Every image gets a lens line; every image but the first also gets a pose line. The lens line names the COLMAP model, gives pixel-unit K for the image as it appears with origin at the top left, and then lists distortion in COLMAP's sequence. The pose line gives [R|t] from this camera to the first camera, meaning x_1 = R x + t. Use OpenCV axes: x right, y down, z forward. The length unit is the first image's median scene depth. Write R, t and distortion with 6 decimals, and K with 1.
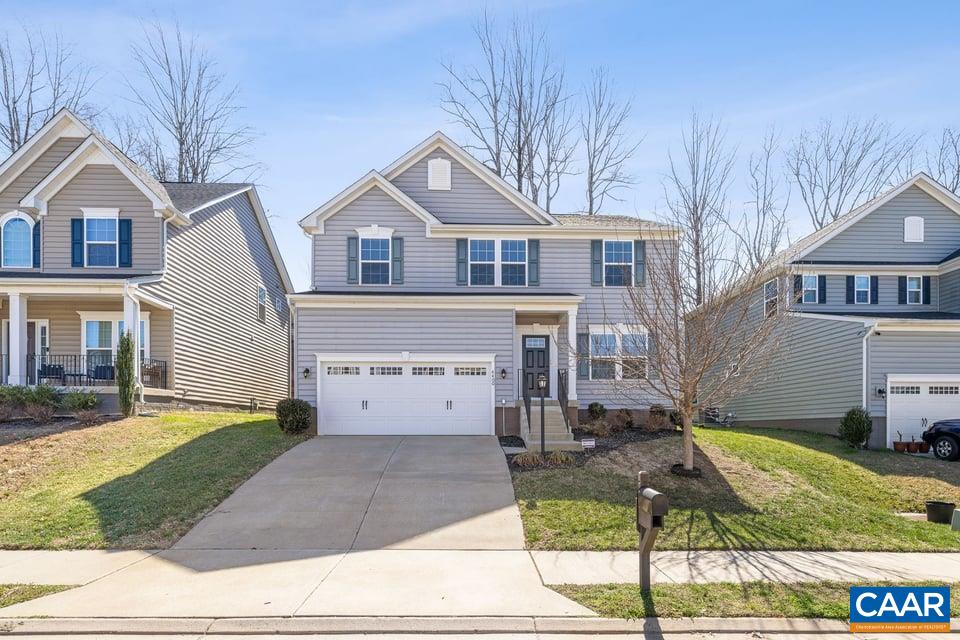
lens RADIAL K [[462.6, 0, 457.7], [0, 462.6, 341.7], [0, 0, 1]] dist [-0.000131, 0.000948]
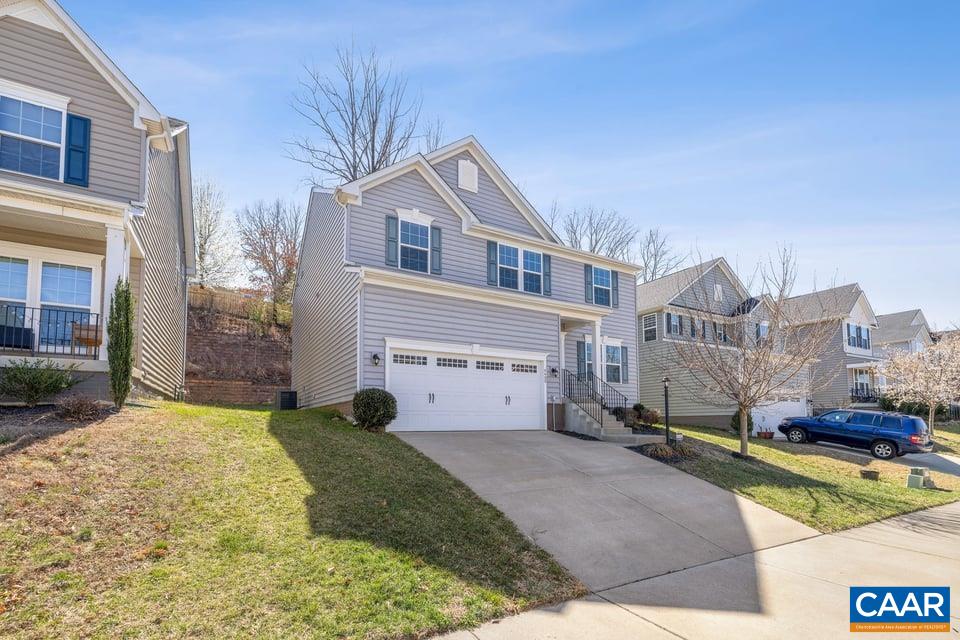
lens RADIAL K [[414.0, 0, 457.1], [0, 414.0, 324.1], [0, 0, 1]] dist [0.001115, 0.000641]
pose [[0.884040, 0.107016, 0.454996, -0.476017], [-0.087154, 0.994106, -0.064479, 0.033107], [-0.459215, 0.017347, 0.888156, 0.202966]]
